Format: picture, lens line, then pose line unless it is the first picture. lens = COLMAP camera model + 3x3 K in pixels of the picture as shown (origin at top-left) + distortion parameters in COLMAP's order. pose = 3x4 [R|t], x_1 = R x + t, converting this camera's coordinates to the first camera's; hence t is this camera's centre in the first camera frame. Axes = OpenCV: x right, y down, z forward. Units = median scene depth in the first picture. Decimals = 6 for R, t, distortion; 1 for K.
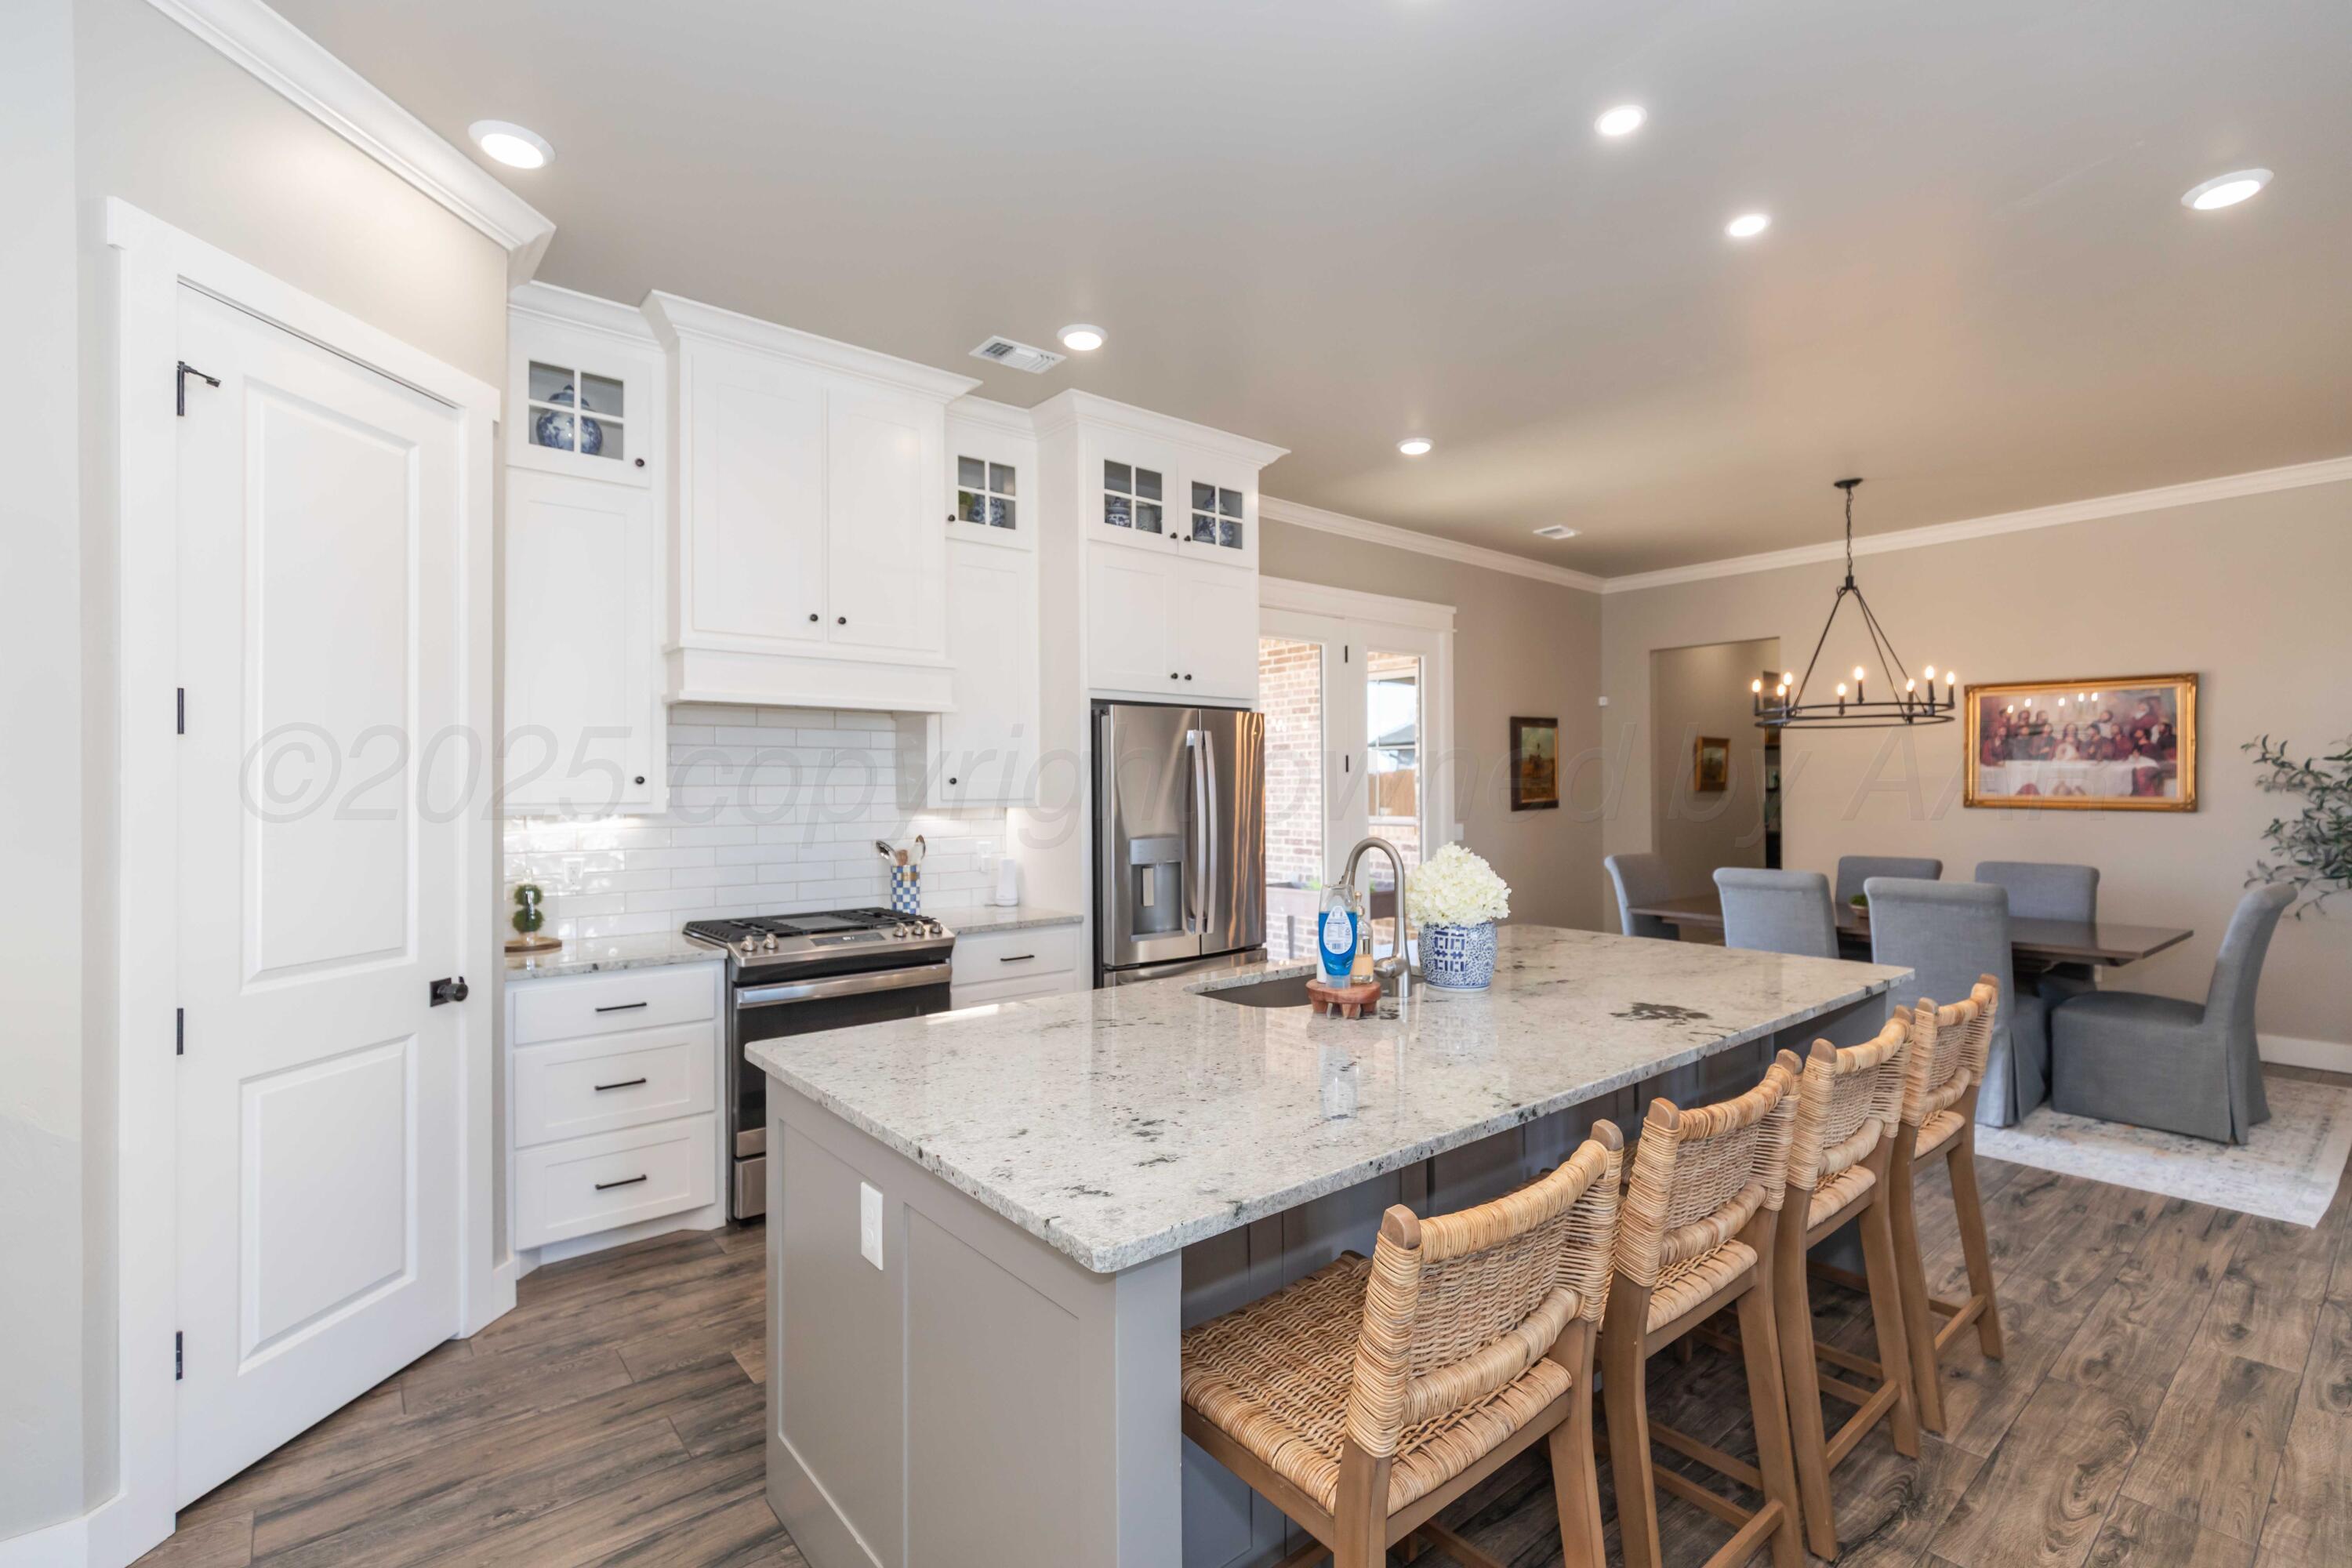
lens RADIAL K [[1055.6, 0, 1207.8], [0, 1055.6, 782.0], [0, 0, 1]] dist [0.005895, -0.002023]
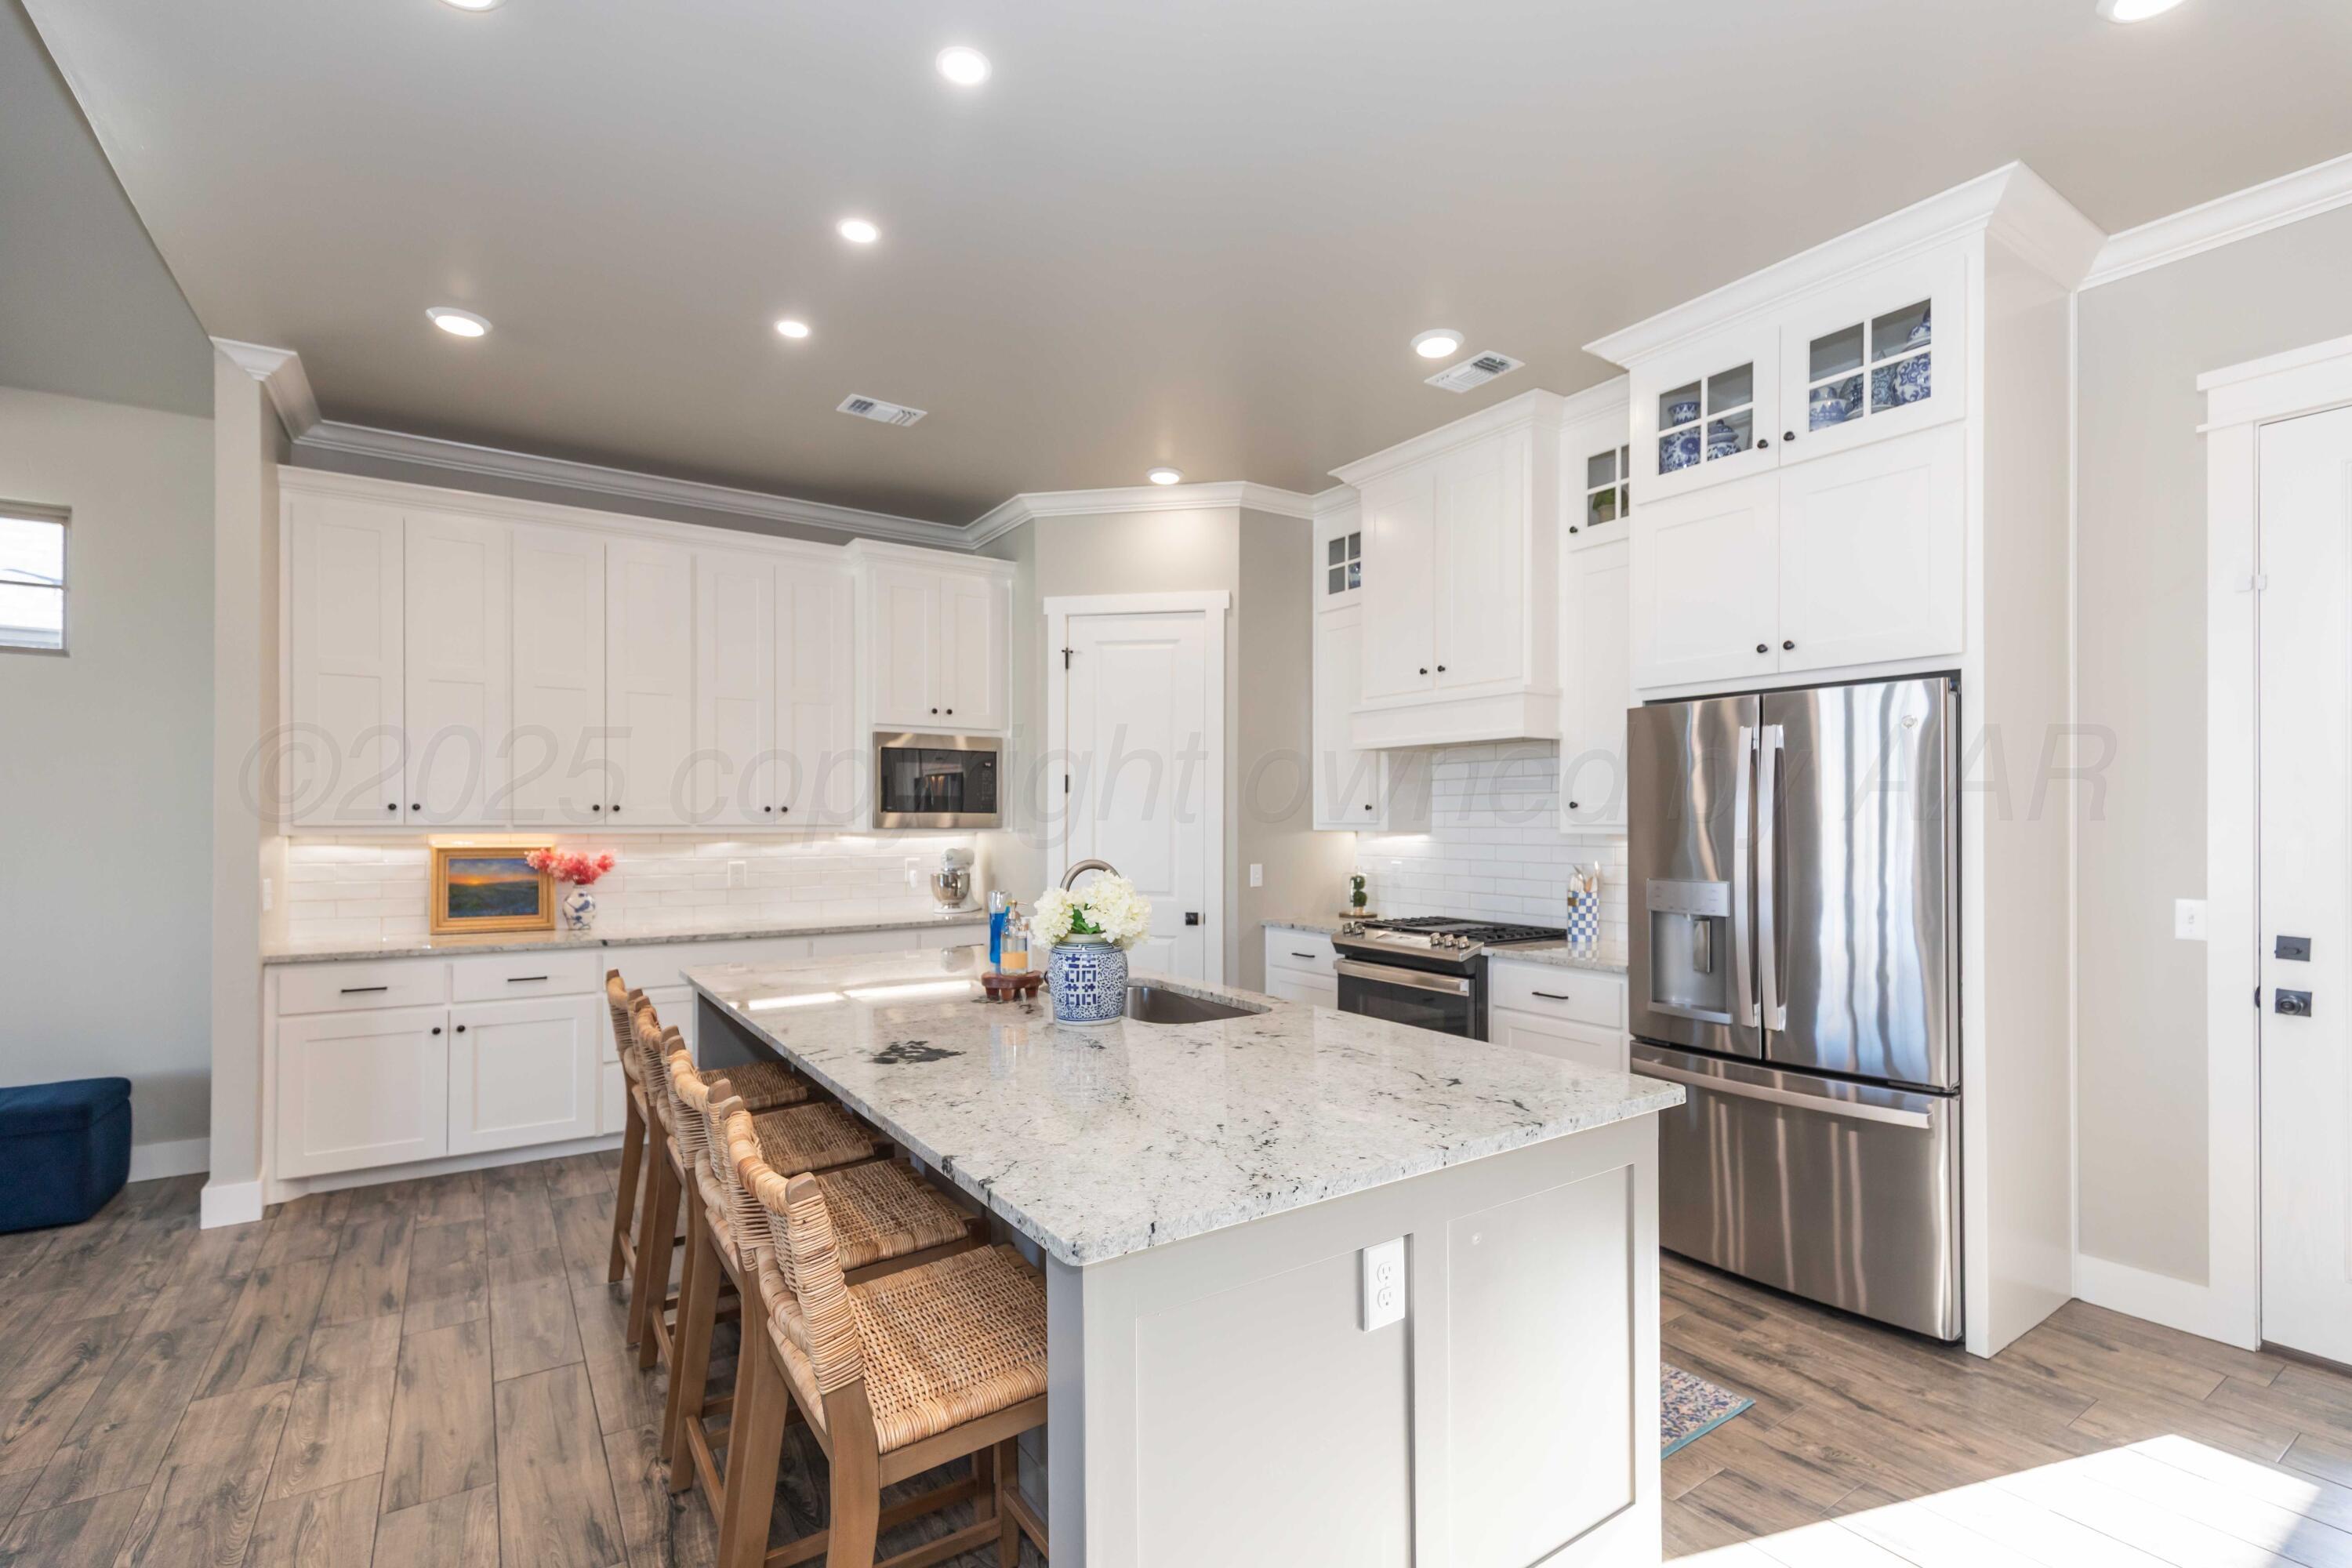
lens RADIAL K [[1055.6, 0, 1190.1], [0, 1055.6, 820.2], [0, 0, 1]] dist [0.005895, -0.002023]
pose [[-0.107305, 0.005305, -0.994212, 0.730646], [0.007077, 0.999965, 0.004572, 0.005828], [0.994201, -0.006545, -0.107339, 0.741104]]
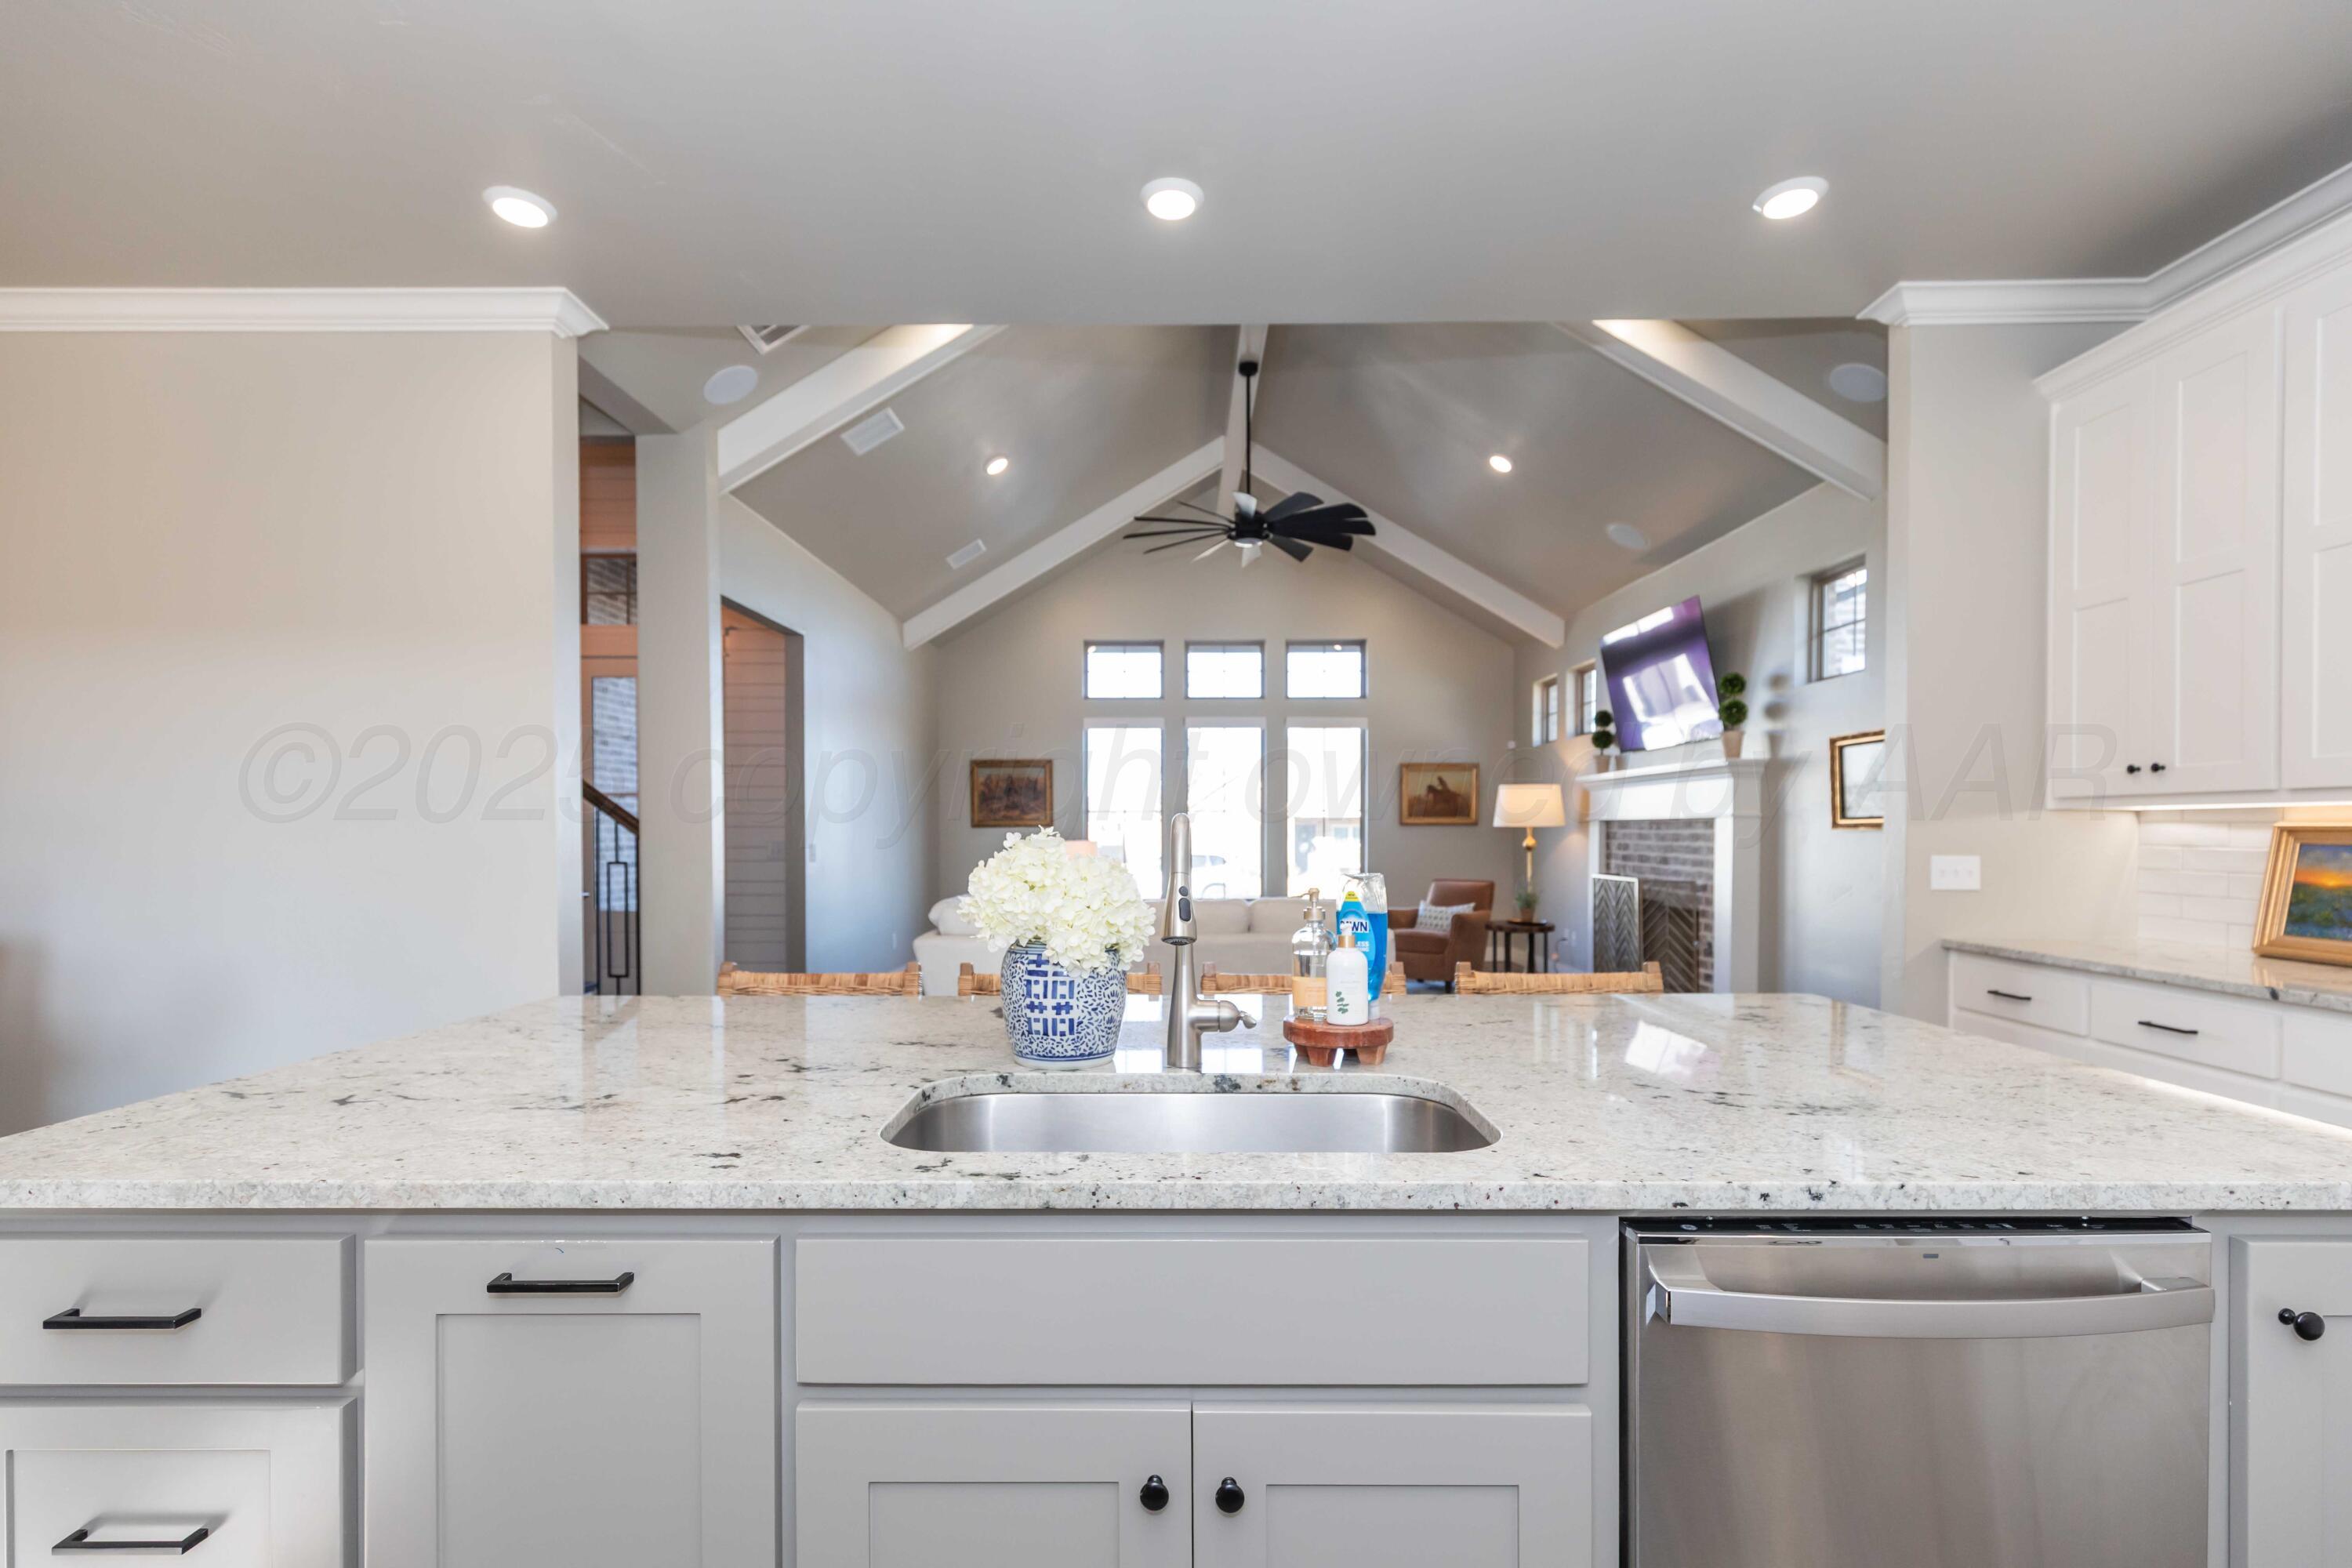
lens RADIAL K [[1055.6, 0, 1162.7], [0, 1055.6, 839.0], [0, 0, 1]] dist [0.005895, -0.002023]
pose [[-0.753183, 0.003628, 0.657801, -0.134078], [0.001951, 0.999993, -0.003281, 0.041629], [-0.657808, -0.001188, -0.753185, 0.884247]]
